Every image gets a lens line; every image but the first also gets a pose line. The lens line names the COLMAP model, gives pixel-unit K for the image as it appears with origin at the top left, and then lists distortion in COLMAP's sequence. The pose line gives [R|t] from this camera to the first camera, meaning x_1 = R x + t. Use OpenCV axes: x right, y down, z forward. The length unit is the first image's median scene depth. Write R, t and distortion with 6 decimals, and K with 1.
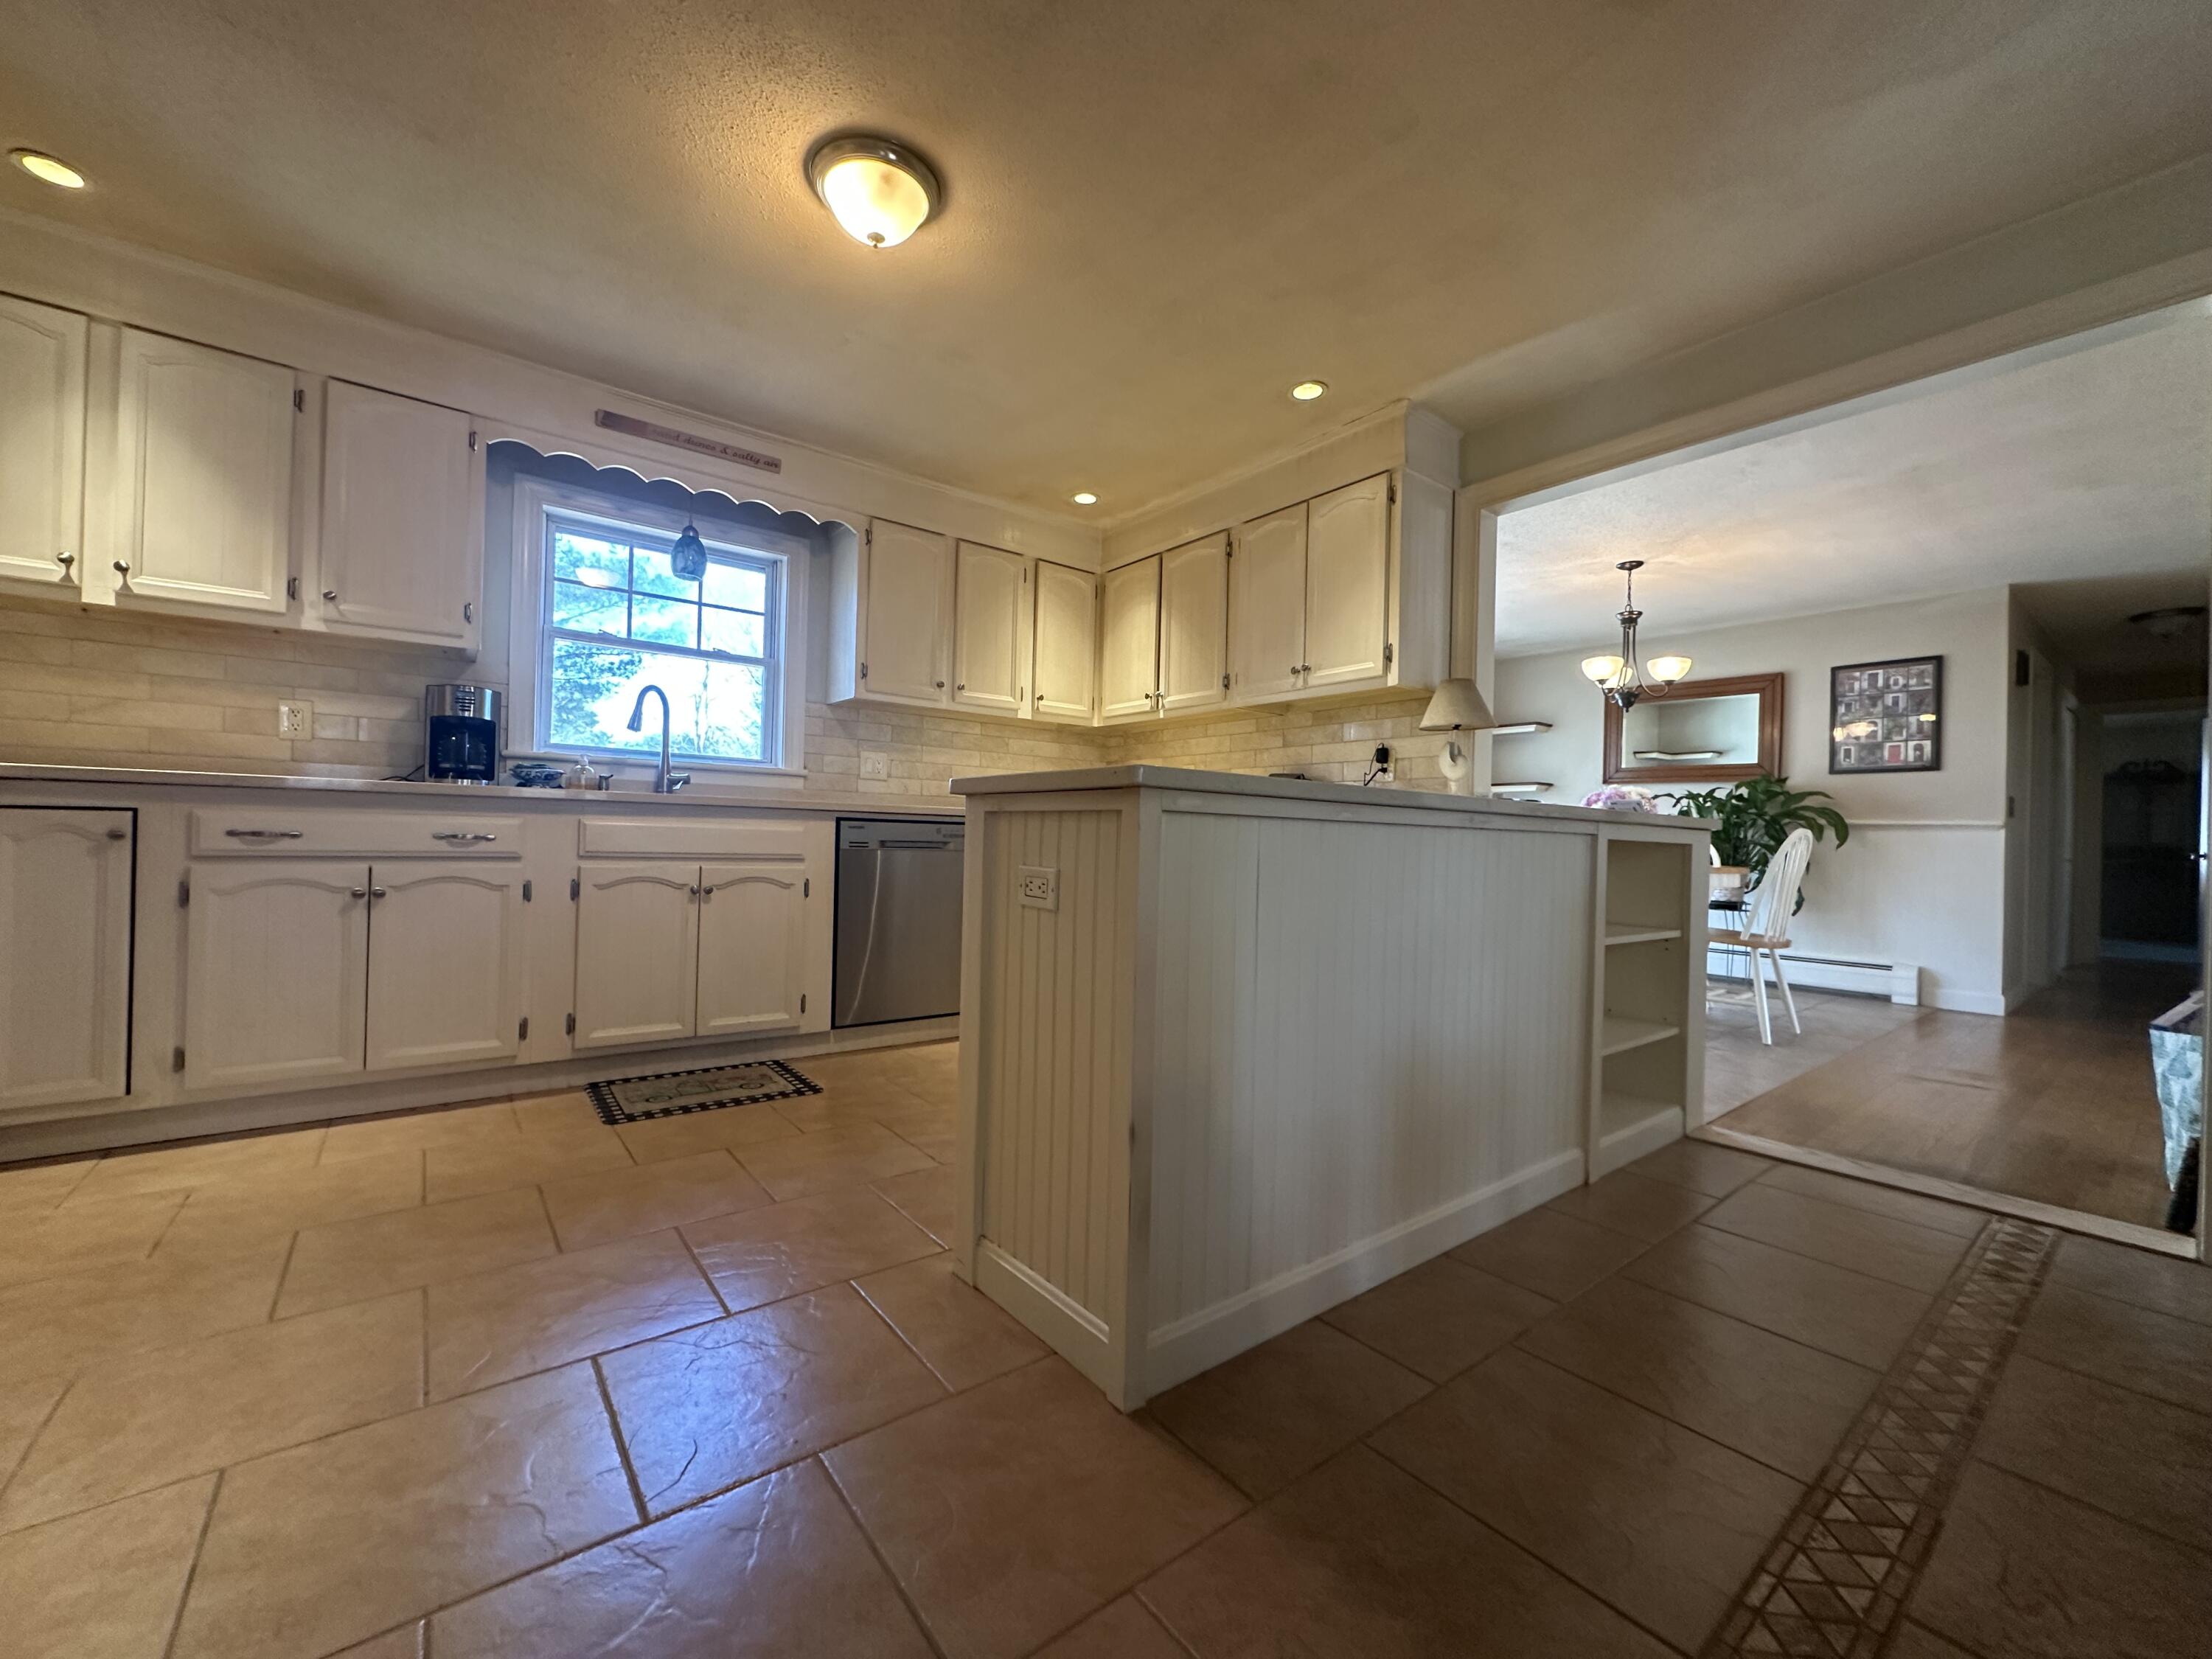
lens RADIAL K [[879.9, 0, 1099.8], [0, 879.9, 833.9], [0, 0, 1]] dist [-0.004139, 0.000794]
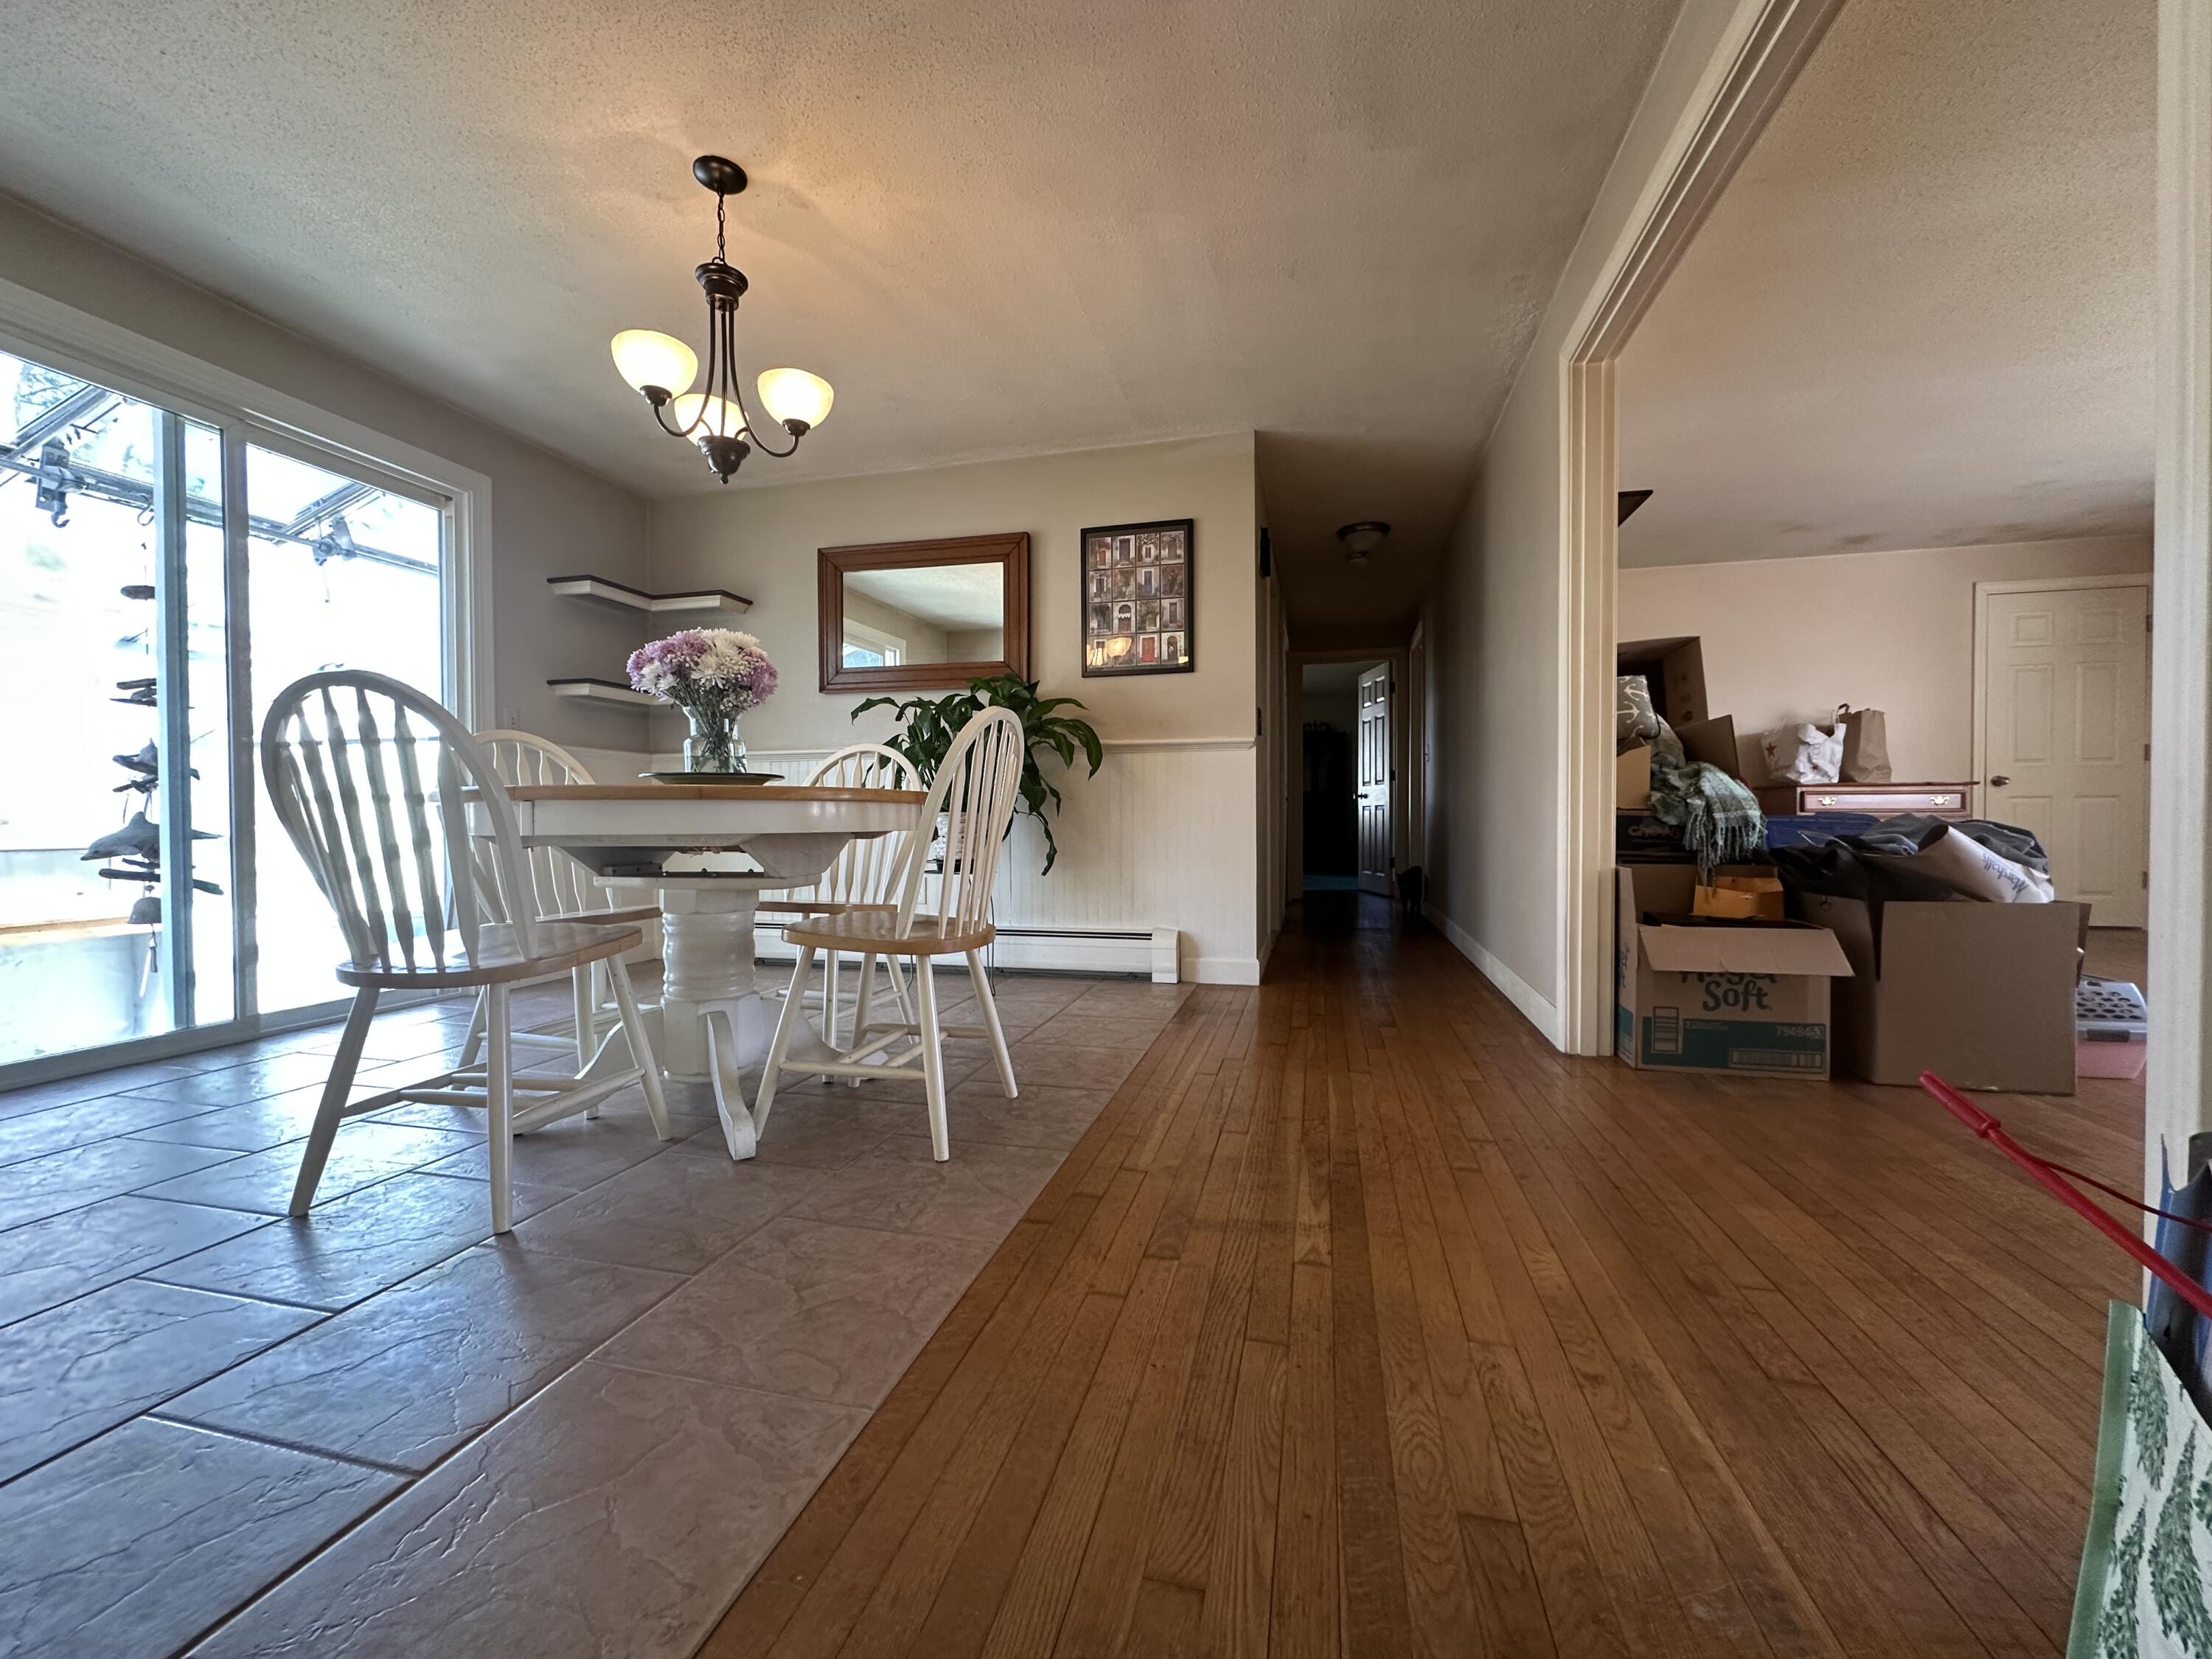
lens RADIAL K [[879.9, 0, 1104.4], [0, 879.9, 831.5], [0, 0, 1]] dist [-0.004139, 0.000794]
pose [[0.785809, -0.038950, 0.617241, 0.408832], [0.022723, 0.999159, 0.034121, 0.036973], [-0.618051, -0.012787, 0.786034, 0.433435]]
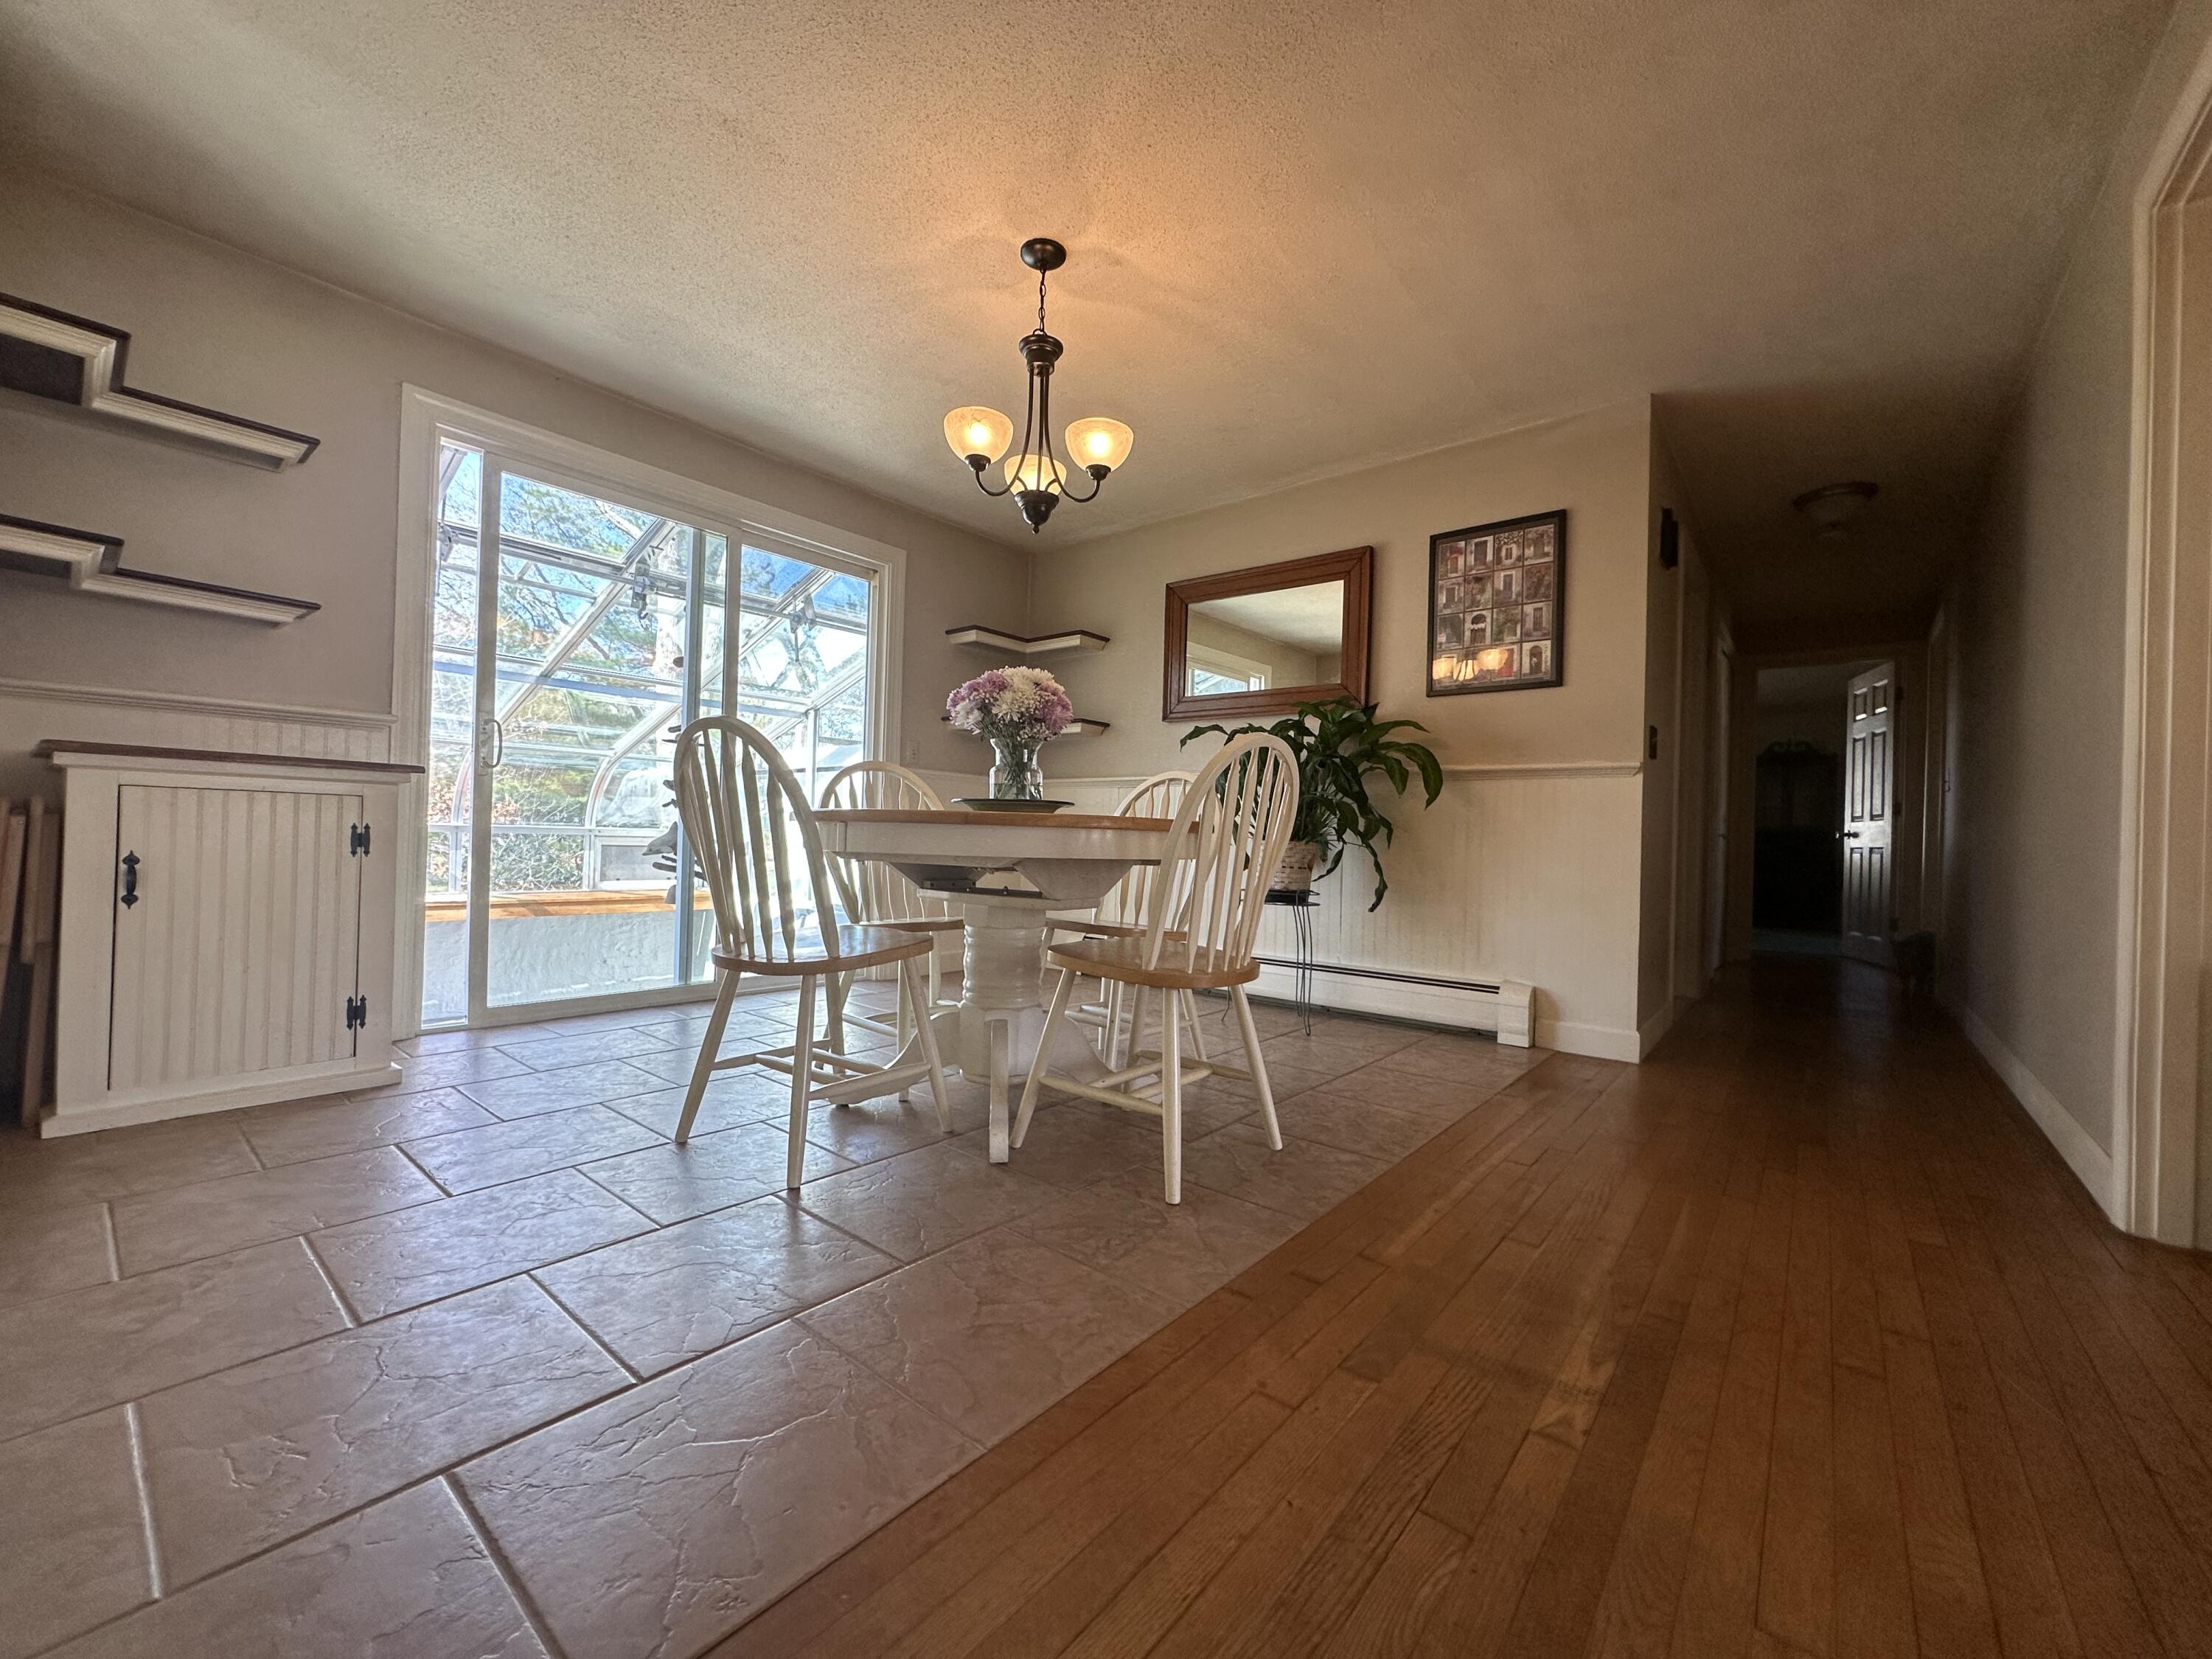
lens RADIAL K [[879.9, 0, 1100.2], [0, 879.9, 832.6], [0, 0, 1]] dist [-0.004139, 0.000794]
pose [[0.976065, 0.003705, 0.217448, 0.467057], [-0.004644, 0.999982, 0.003805, 0.034576], [-0.217430, -0.004724, 0.976065, 0.423595]]
